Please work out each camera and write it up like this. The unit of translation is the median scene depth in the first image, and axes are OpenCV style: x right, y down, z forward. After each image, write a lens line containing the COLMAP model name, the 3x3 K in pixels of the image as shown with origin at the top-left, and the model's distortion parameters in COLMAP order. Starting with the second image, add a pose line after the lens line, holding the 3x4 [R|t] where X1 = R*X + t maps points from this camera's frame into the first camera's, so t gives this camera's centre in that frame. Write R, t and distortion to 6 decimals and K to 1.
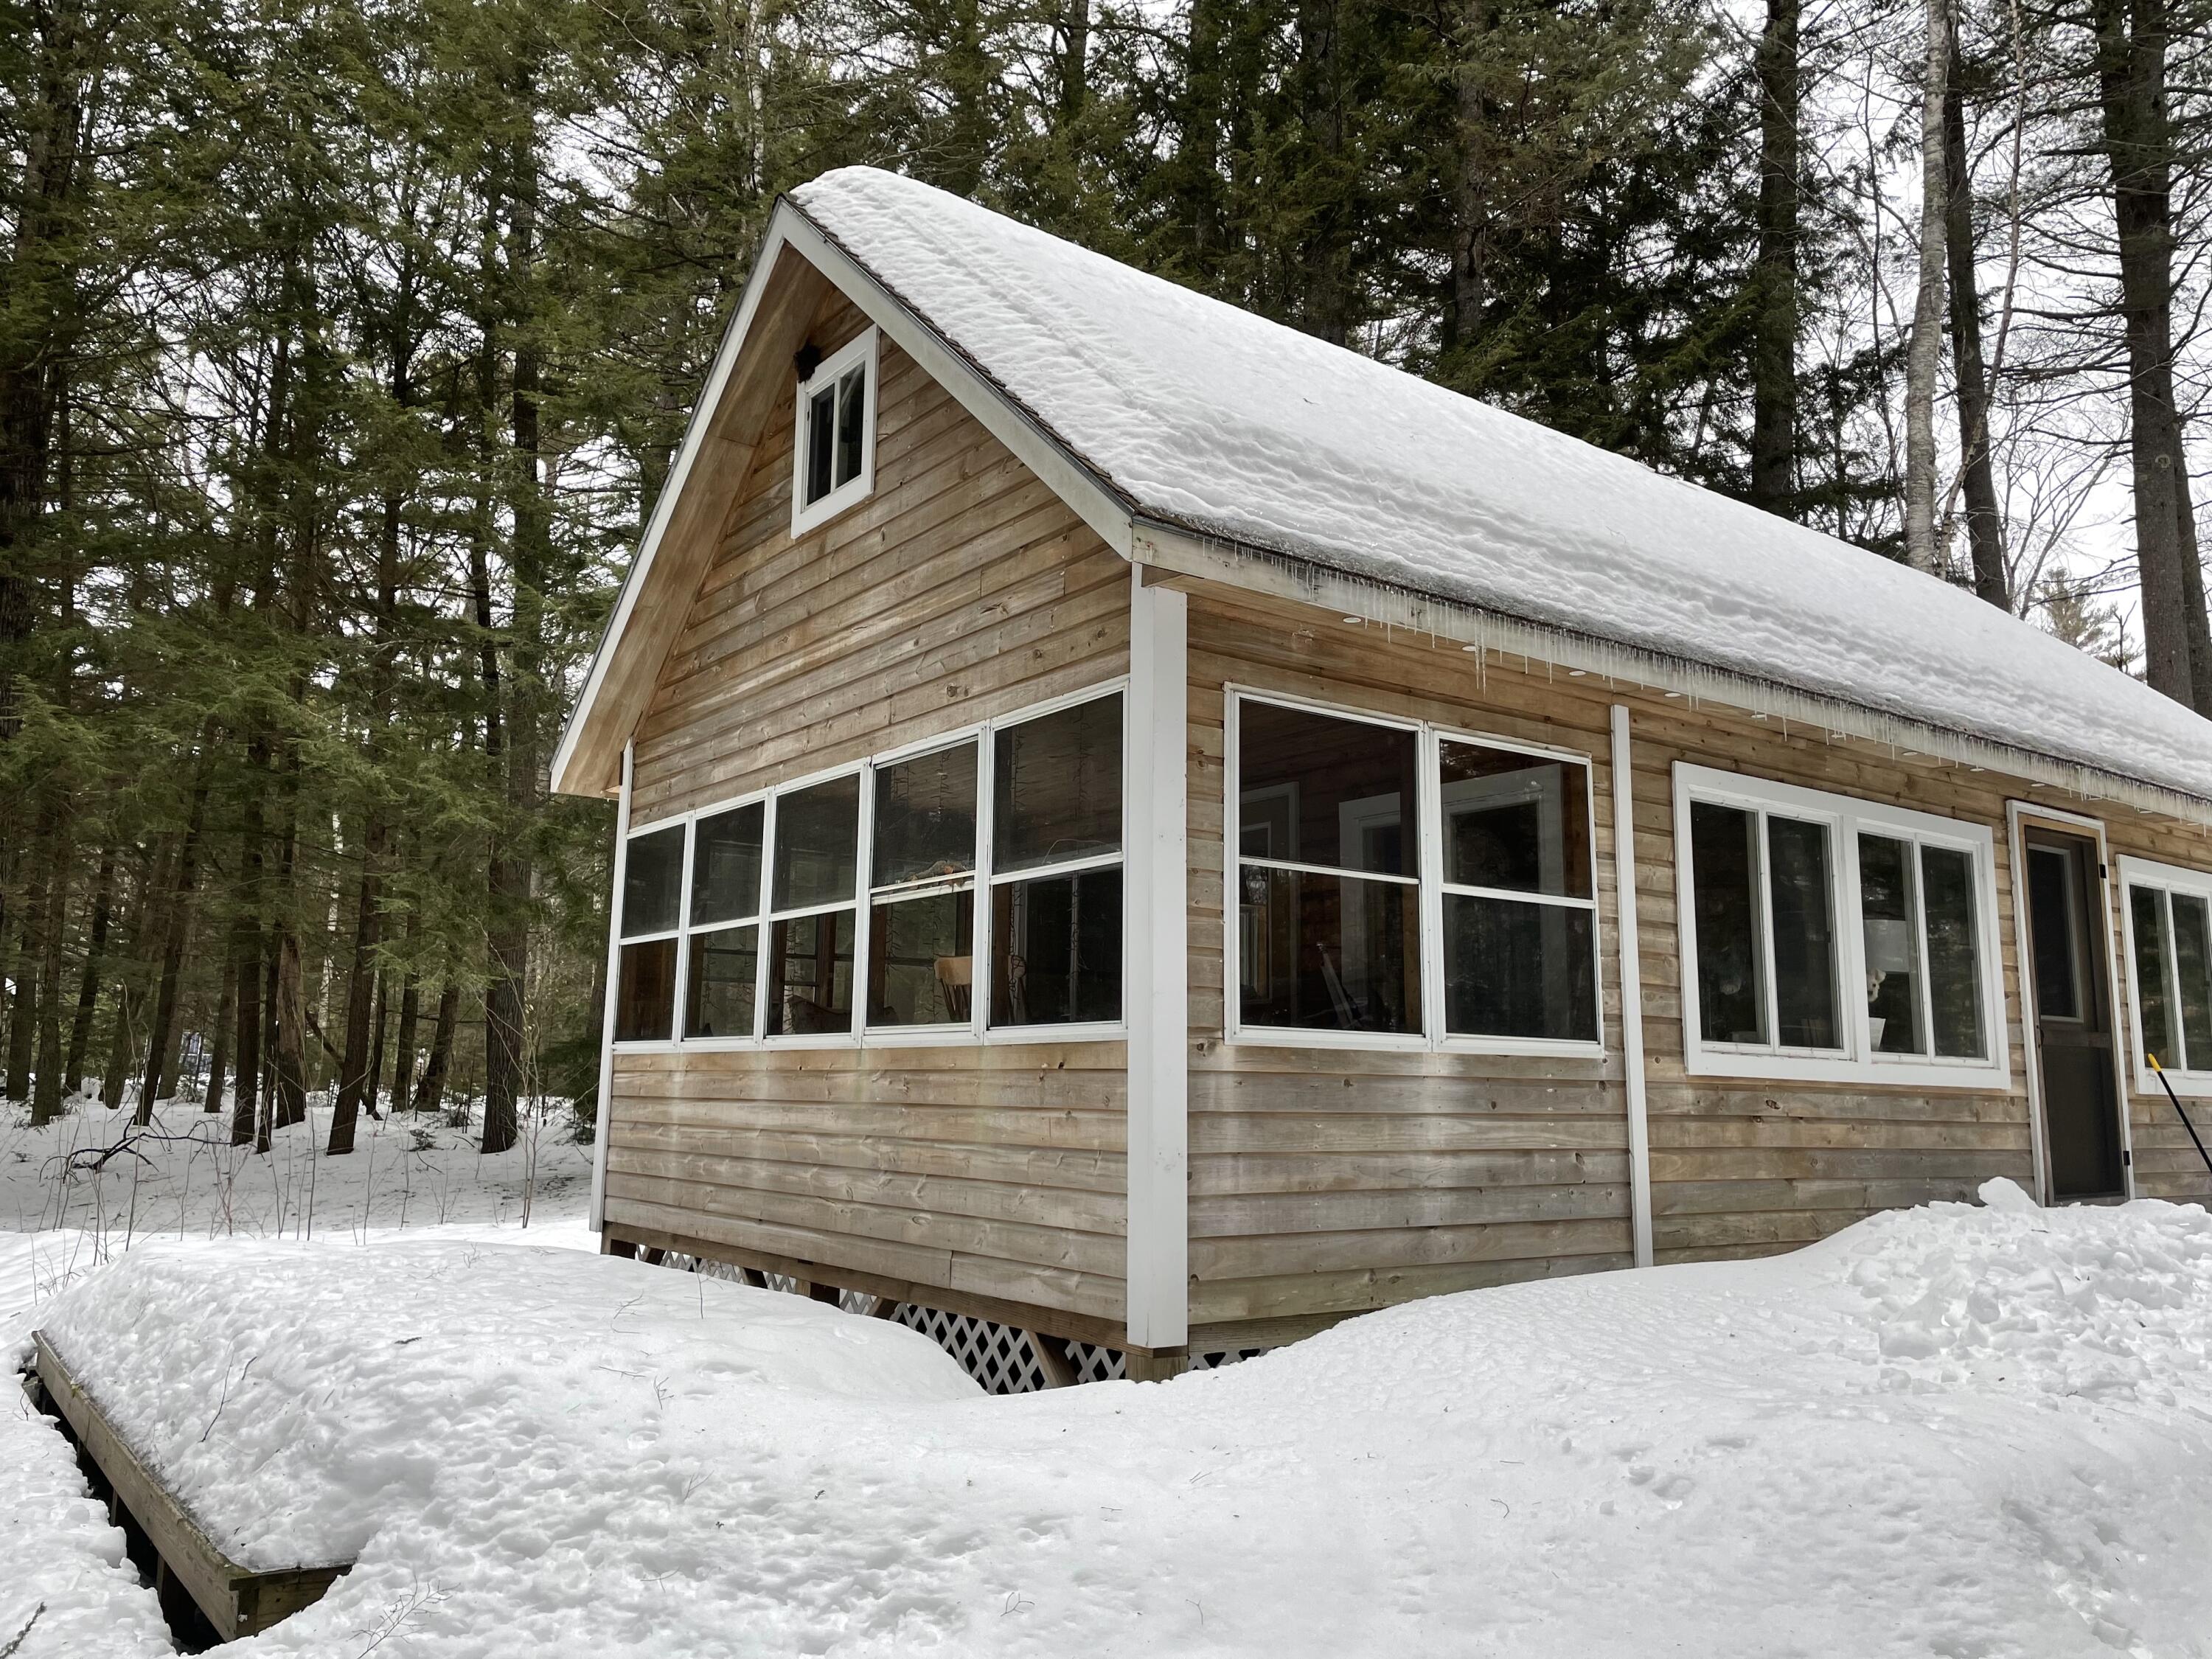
lens RADIAL K [[1667.7, 0, 1088.7], [0, 1667.7, 818.9], [0, 0, 1]] dist [0.088621, -0.116204]
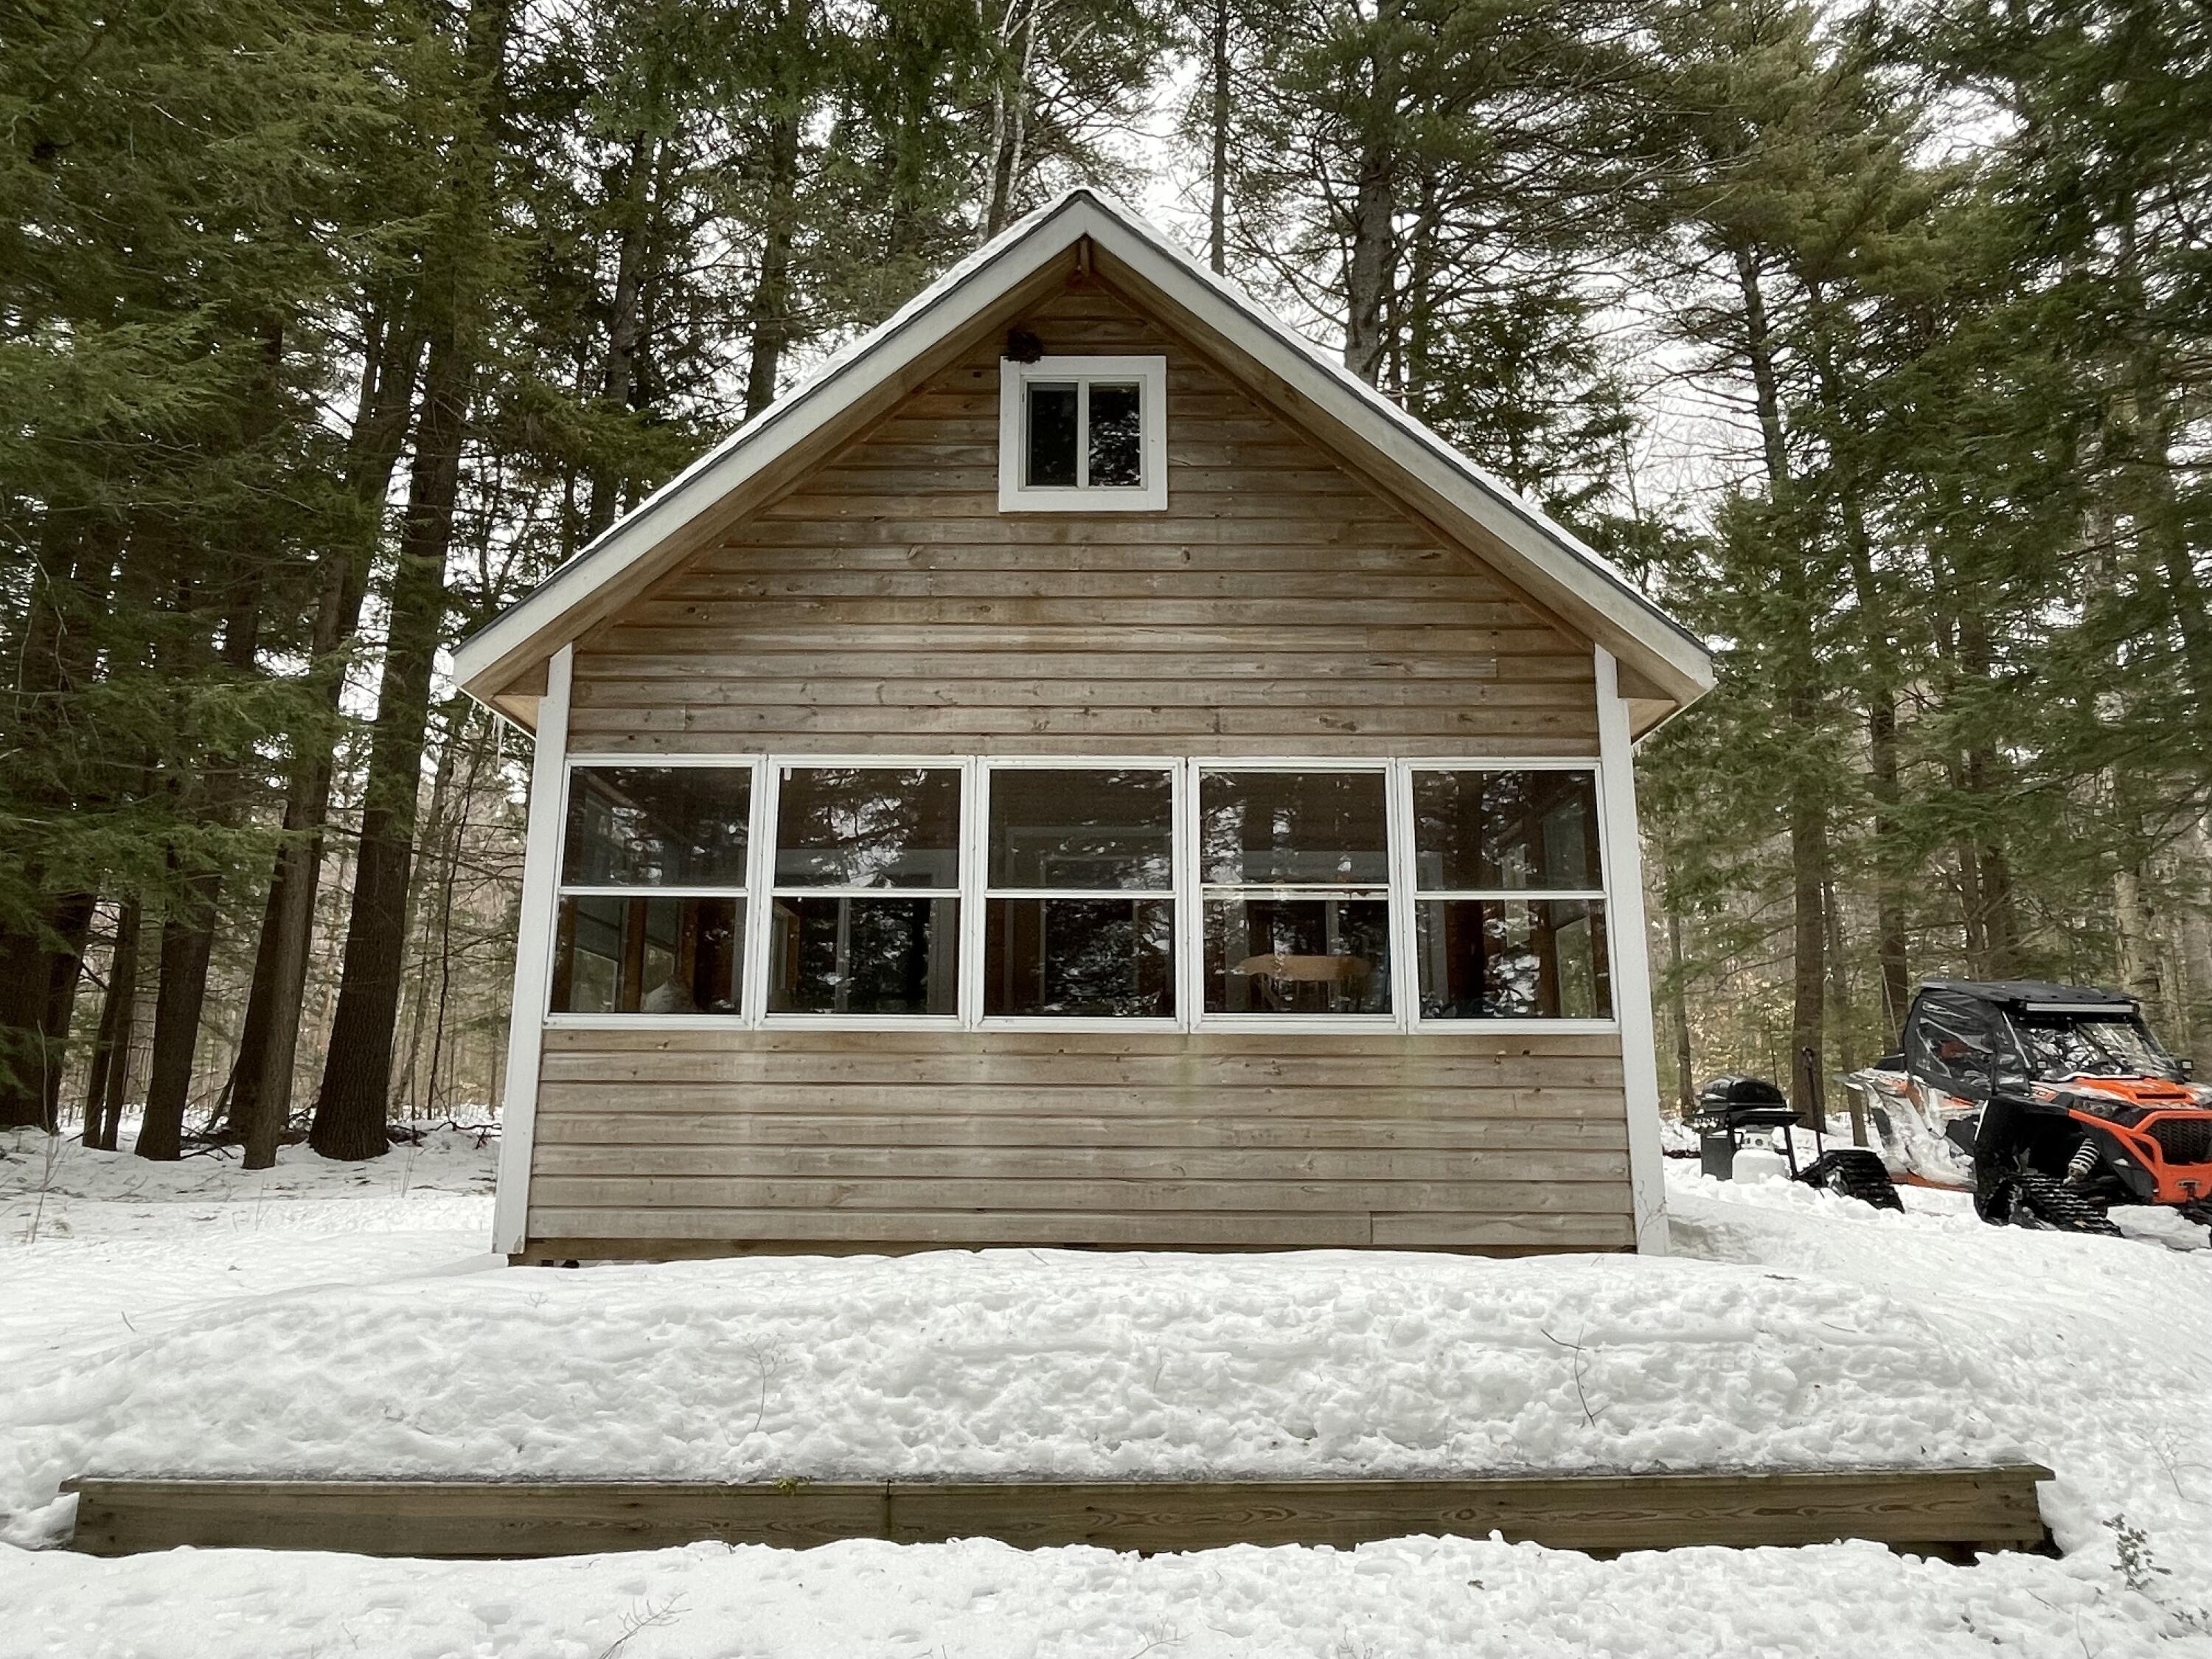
lens RADIAL K [[1416.7, 0, 1094.9], [0, 1416.7, 774.1], [0, 0, 1]] dist [0.000368, -0.002352]
pose [[0.598503, 0.149636, 0.787022, -0.802842], [-0.123812, 0.987875, -0.093670, 0.059630], [-0.791495, -0.041381, 0.609773, 0.452906]]
